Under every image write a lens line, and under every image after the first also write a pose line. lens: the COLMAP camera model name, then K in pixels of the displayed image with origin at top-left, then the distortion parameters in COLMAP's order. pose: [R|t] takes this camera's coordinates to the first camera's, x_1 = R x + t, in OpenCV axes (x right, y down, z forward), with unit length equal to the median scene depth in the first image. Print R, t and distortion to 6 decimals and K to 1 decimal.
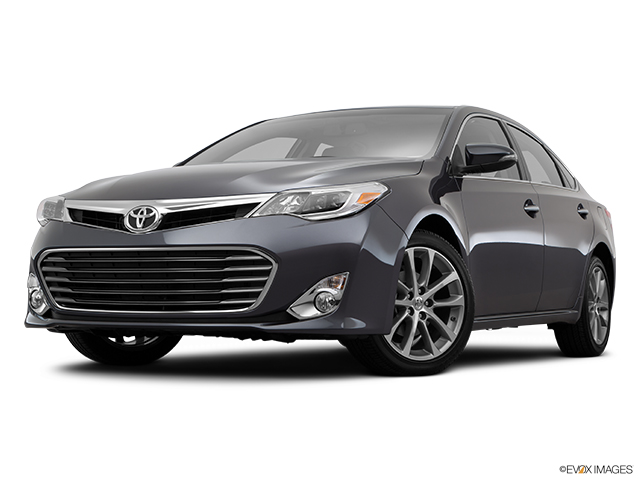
lens RADIAL K [[1149.2, 0, 320.0], [0, 1149.2, 240.0], [0, 0, 1]] dist [0.179757, 0.039666]
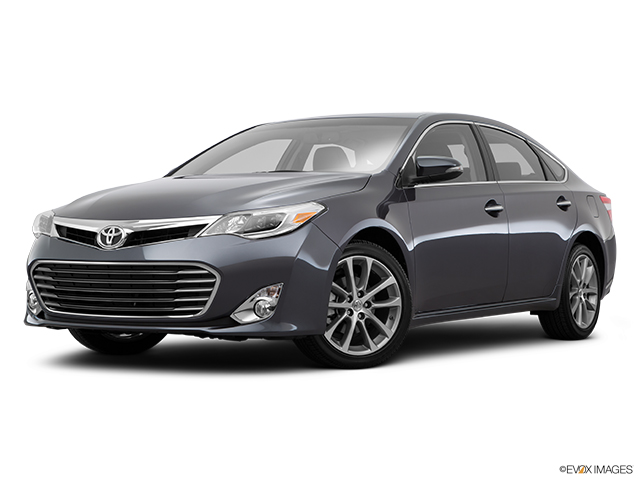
lens RADIAL K [[1238.5, 0, 320.0], [0, 1238.5, 240.0], [0, 0, 1]] dist [0.258562, -0.075693]
pose [[0.995683, -0.006218, -0.092607, 0.163683], [0.010299, 0.998994, 0.043654, -0.064246], [0.092242, -0.044419, 0.994745, -0.226379]]
